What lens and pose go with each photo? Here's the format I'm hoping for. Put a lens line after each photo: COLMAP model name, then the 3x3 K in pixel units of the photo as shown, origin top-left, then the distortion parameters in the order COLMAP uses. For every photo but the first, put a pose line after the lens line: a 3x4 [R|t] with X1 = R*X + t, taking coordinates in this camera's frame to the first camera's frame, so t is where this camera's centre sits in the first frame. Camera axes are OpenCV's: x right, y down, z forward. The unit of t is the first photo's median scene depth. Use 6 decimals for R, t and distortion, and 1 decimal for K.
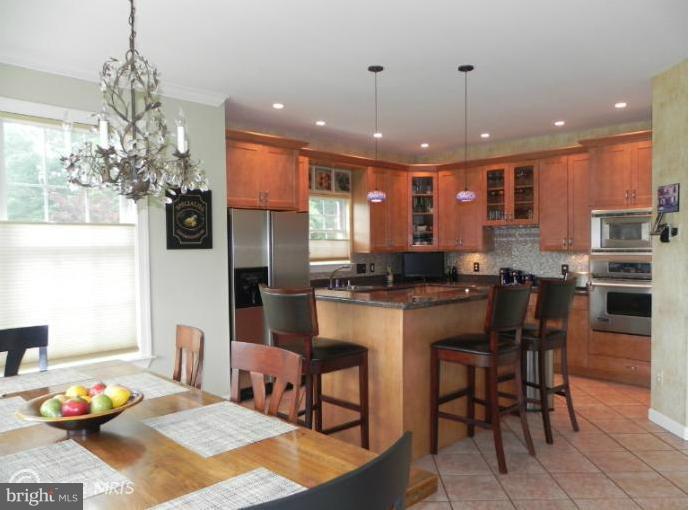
lens RADIAL K [[522.9, 0, 362.8], [0, 522.9, 257.7], [0, 0, 1]] dist [-0.000229, -0.001905]
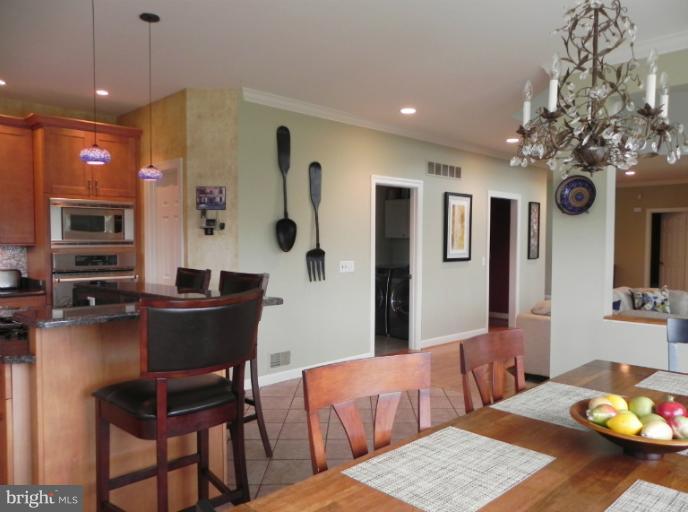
lens RADIAL K [[522.1, 0, 362.3], [0, 522.1, 258.7], [0, 0, 1]] dist [-0.000229, -0.001905]
pose [[0.020023, -0.027445, 0.999423, -0.364338], [0.021828, 0.999397, 0.027007, 0.000315], [-0.999561, 0.021275, 0.020610, 0.384772]]
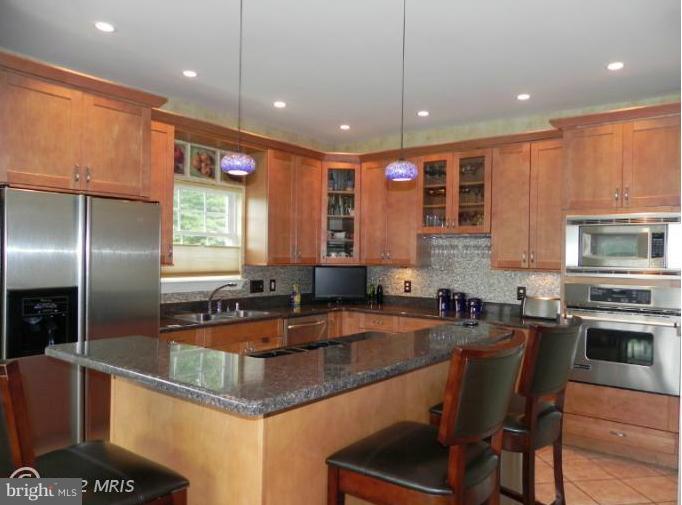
lens RADIAL K [[517.6, 0, 359.2], [0, 517.6, 255.2], [0, 0, 1]] dist [-0.000229, -0.001905]
pose [[0.991176, 0.024231, 0.130317, 0.048988], [-0.020896, 0.999420, -0.026898, -0.007629], [-0.130893, 0.023937, 0.991107, 0.272305]]
